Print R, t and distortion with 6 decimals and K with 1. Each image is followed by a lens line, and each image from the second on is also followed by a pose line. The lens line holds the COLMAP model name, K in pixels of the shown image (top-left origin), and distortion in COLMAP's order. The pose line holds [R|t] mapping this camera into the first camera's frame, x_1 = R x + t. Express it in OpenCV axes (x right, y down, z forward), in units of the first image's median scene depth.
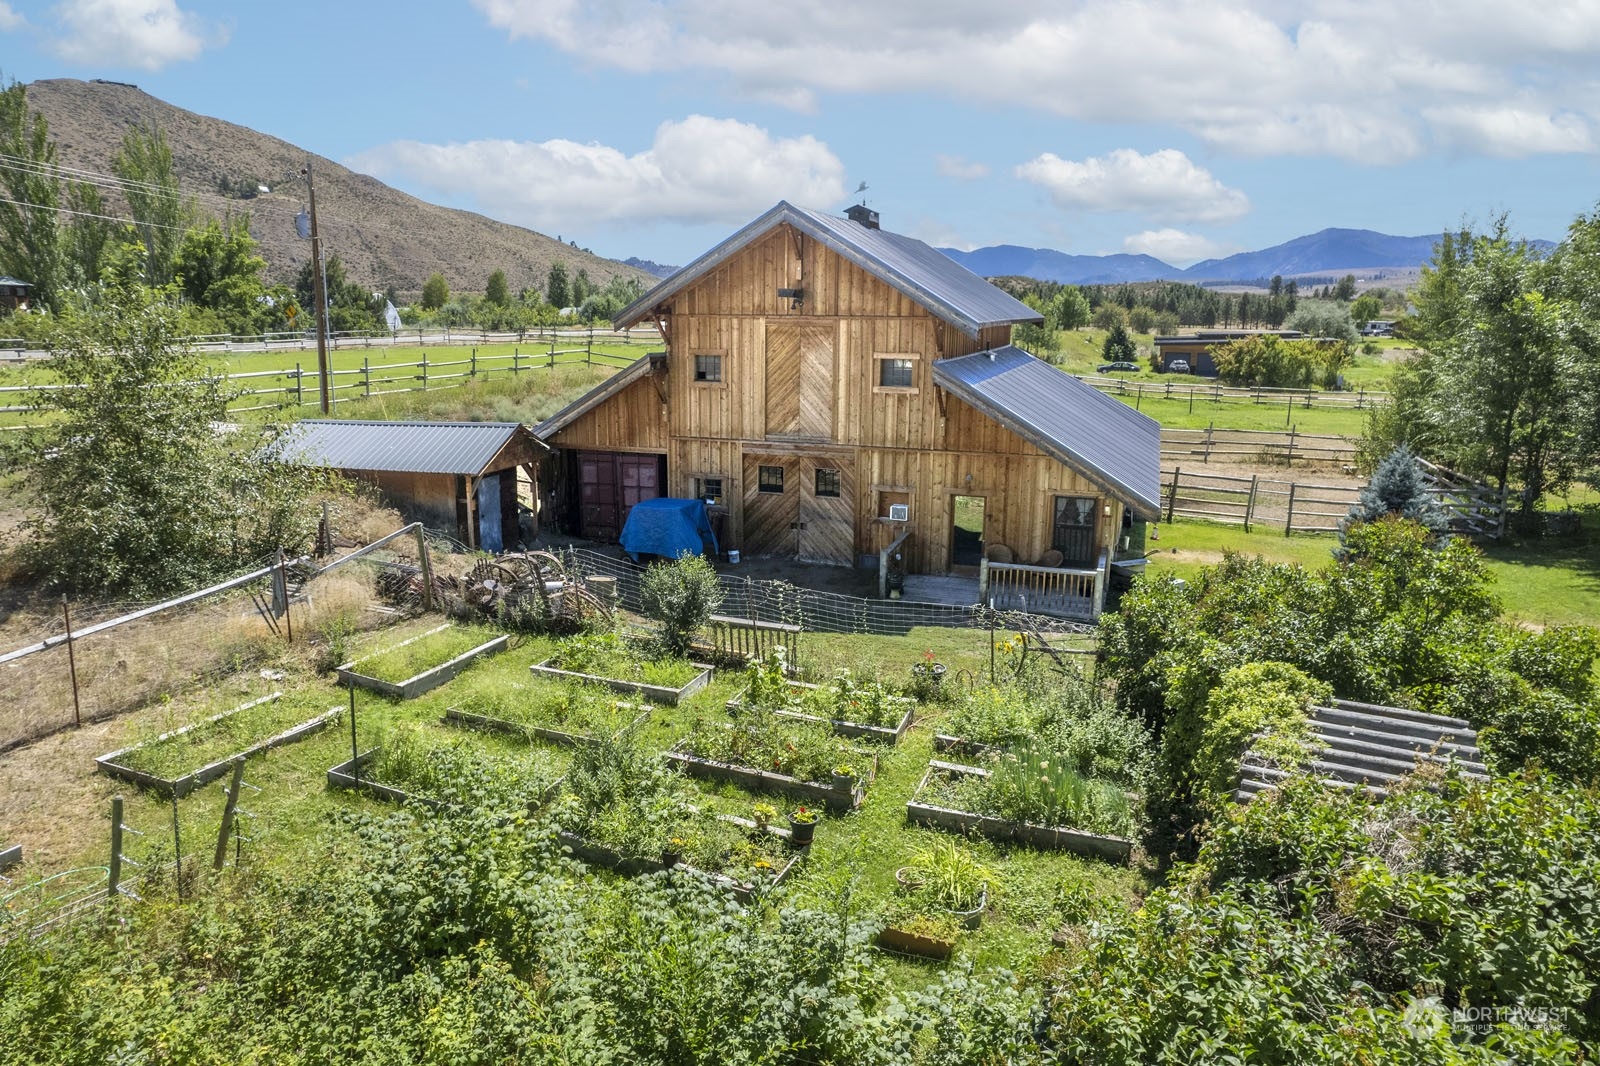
lens RADIAL K [[1020.3, 0, 793.9], [0, 1020.3, 533.6], [0, 0, 1]] dist [-0.083963, 0.076469]
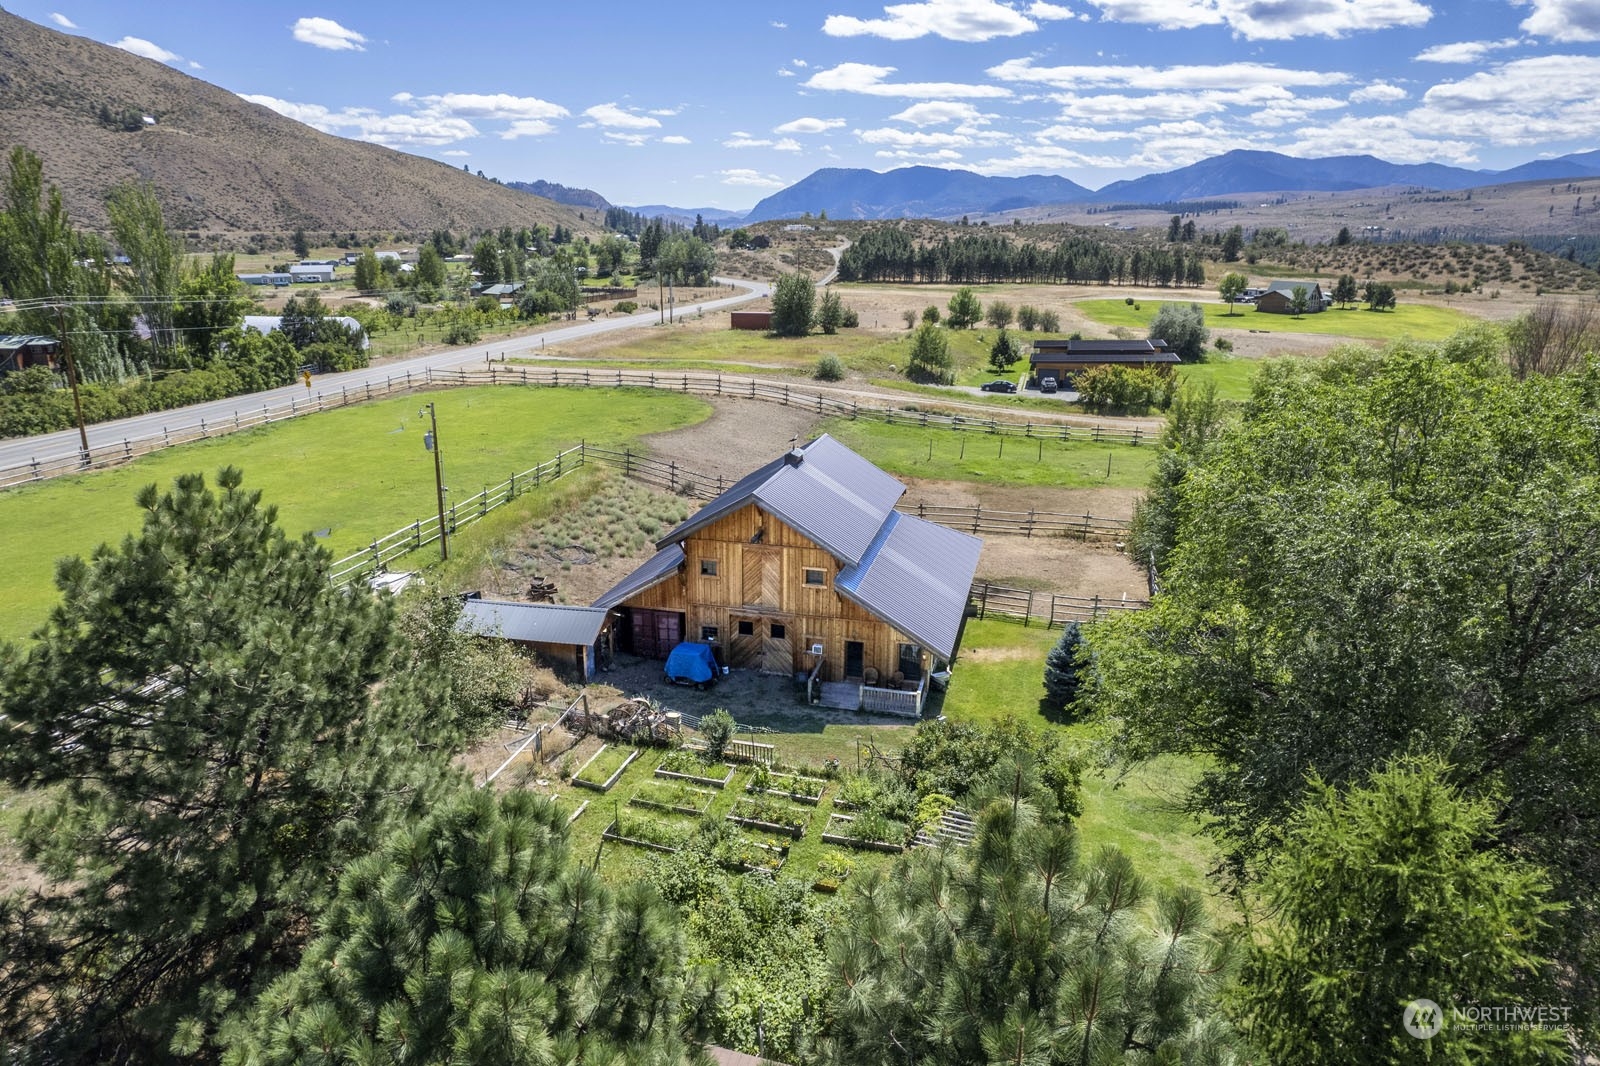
lens RADIAL K [[1009.8, 0, 800.0], [0, 1009.8, 533.0], [0, 0, 1]] dist [-0.074937, 0.072002]
pose [[0.996161, -0.022895, 0.084498, -0.078940], [0.017001, 0.997414, 0.069828, -0.368650], [-0.085878, -0.068124, 0.993974, -0.814460]]
